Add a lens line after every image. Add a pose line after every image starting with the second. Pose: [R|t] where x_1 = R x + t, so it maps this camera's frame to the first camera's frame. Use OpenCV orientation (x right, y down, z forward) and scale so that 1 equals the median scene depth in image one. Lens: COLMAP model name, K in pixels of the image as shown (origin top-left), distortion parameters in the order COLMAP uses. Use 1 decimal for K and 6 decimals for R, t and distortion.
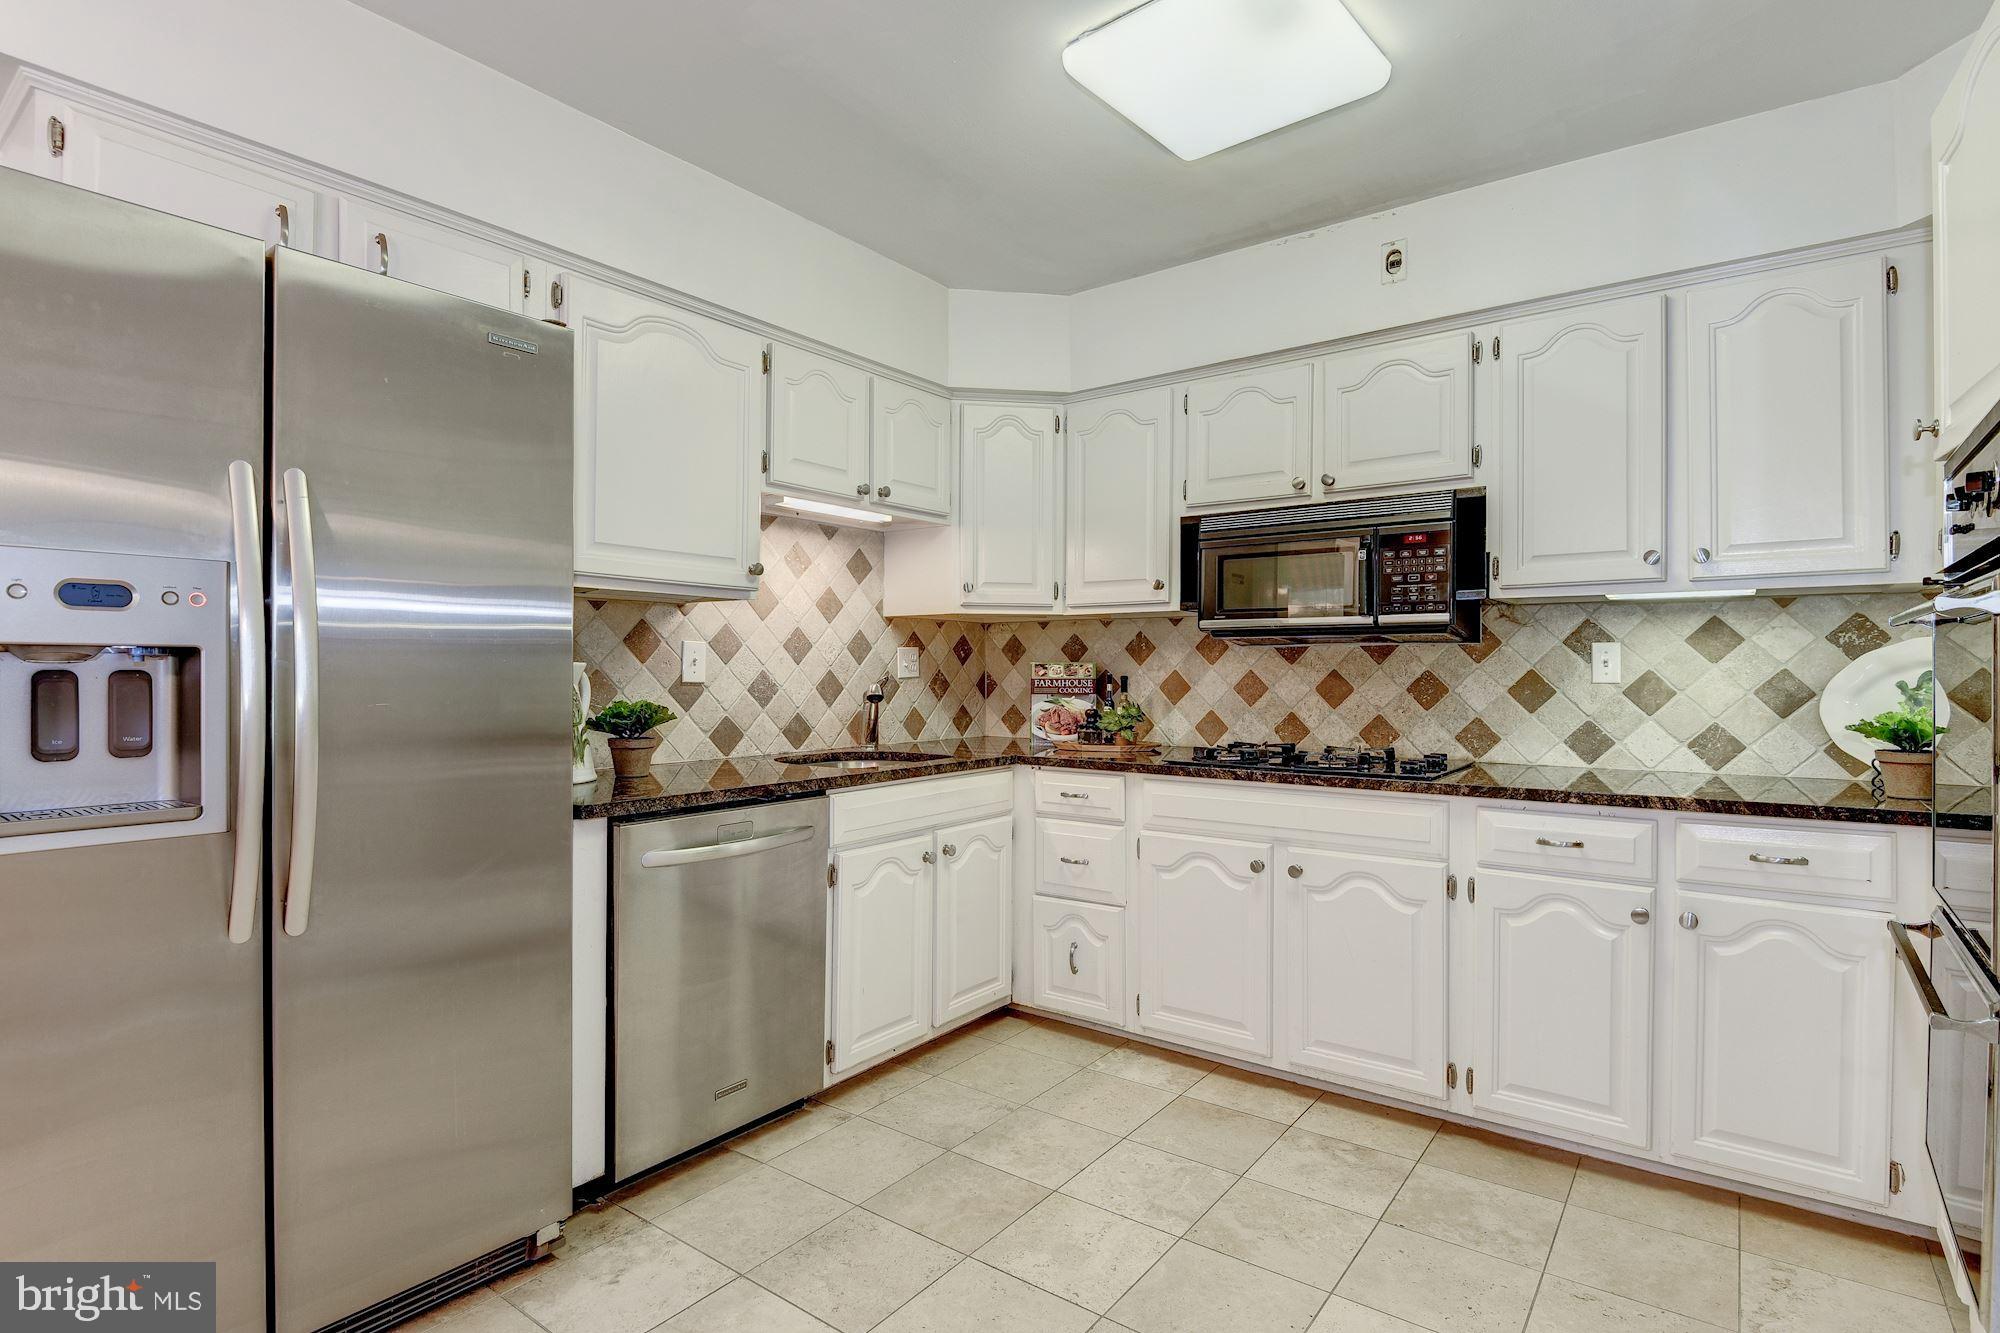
lens RADIAL K [[990.6, 0, 1000.2], [0, 990.6, 665.6], [0, 0, 1]] dist [-0.005160, -0.002448]
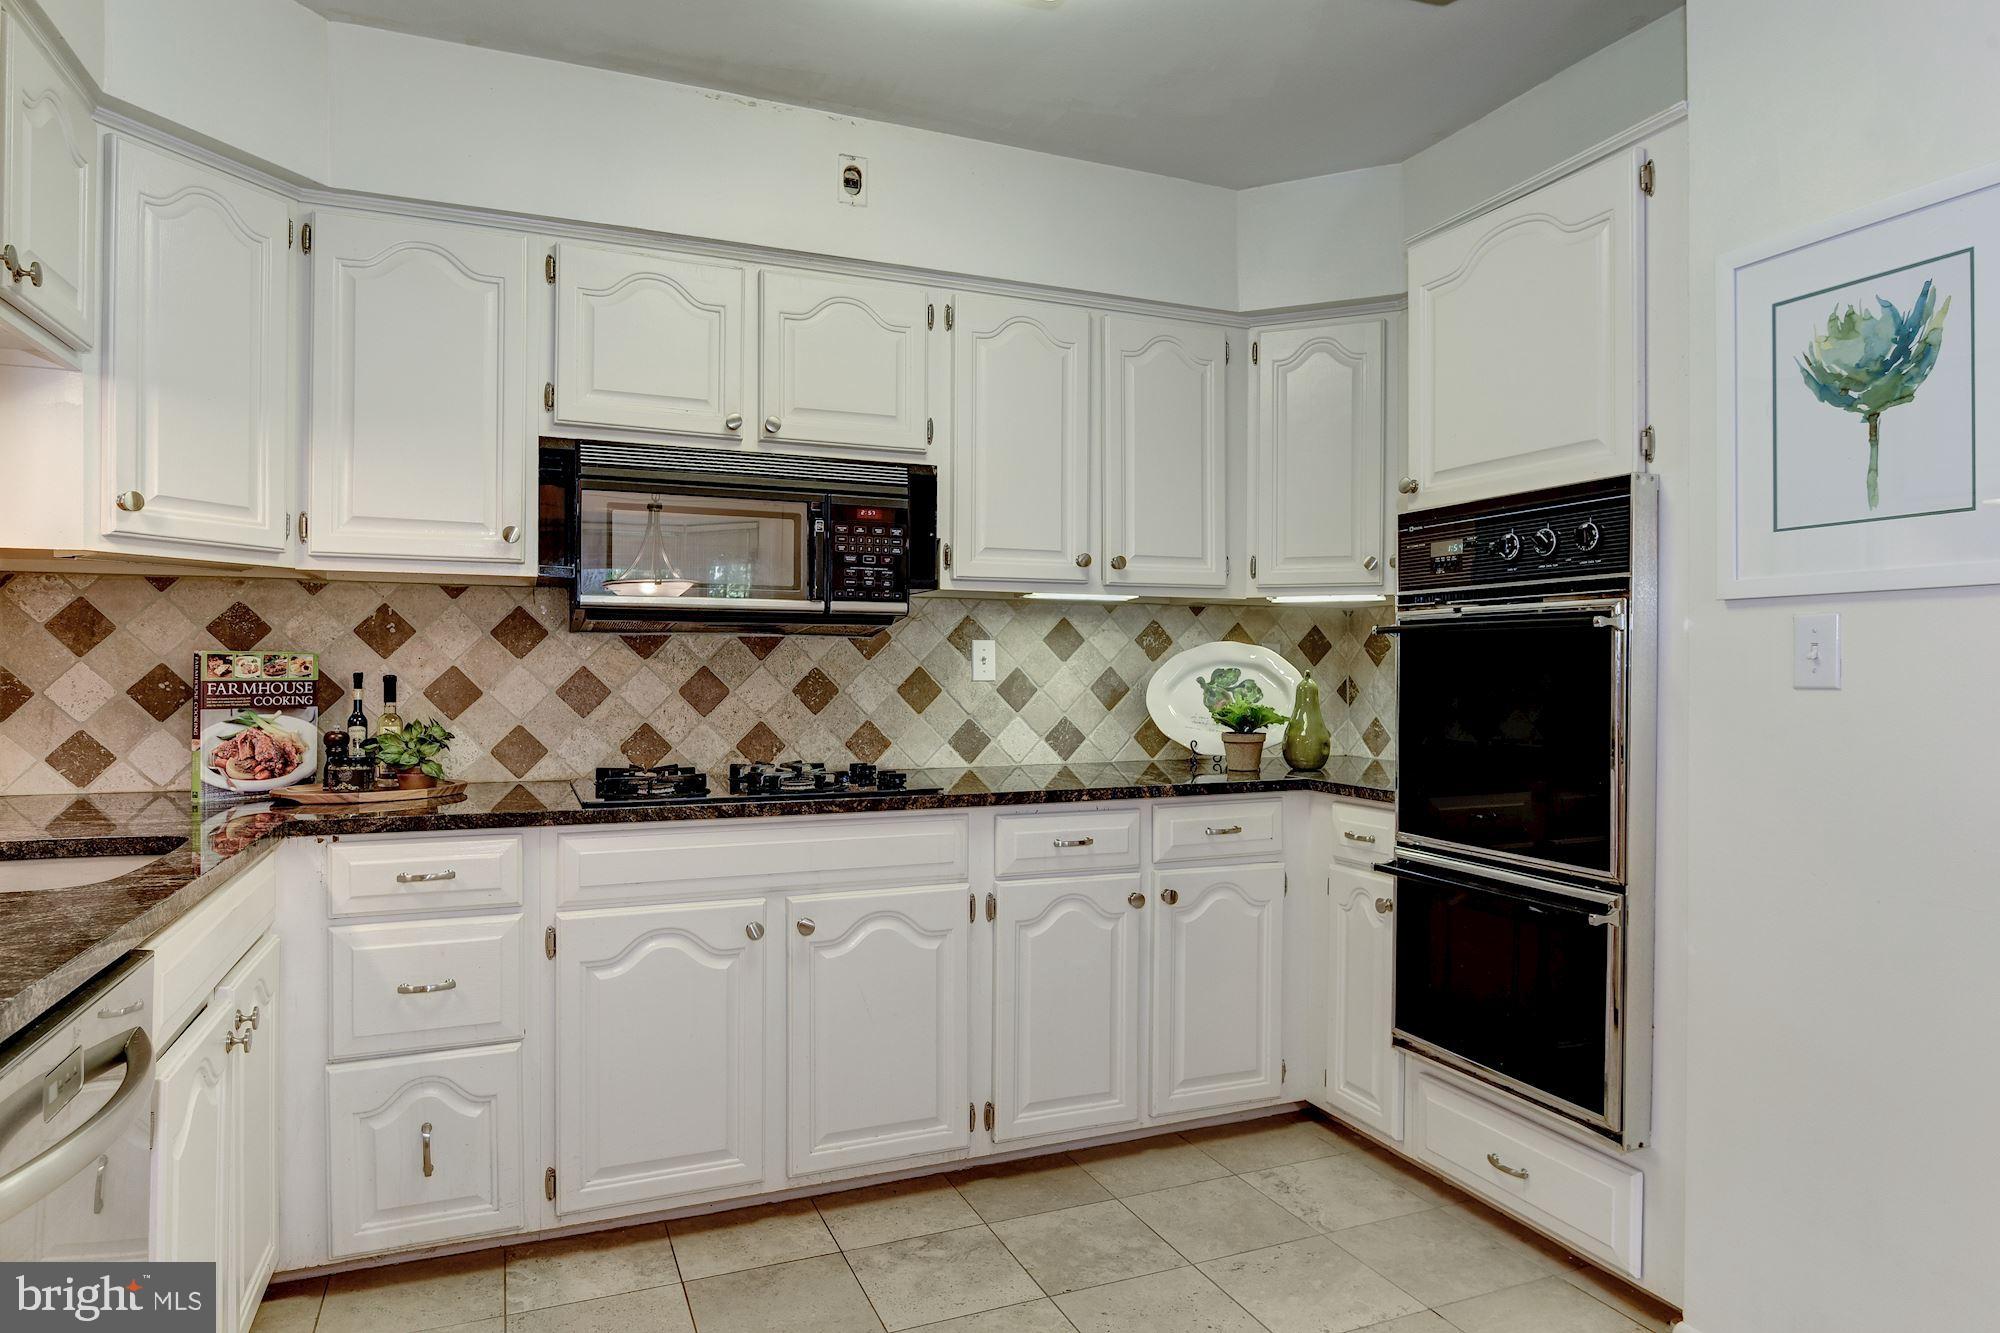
lens RADIAL K [[1182.4, 0, 999.9], [0, 1182.4, 669.4], [0, 0, 1]] dist [0.003707, -0.002796]
pose [[0.506031, 0.000379, 0.862515, -0.404177], [-0.007051, 0.999968, 0.003697, 0.001795], [-0.862487, -0.007953, 0.506018, 0.381488]]
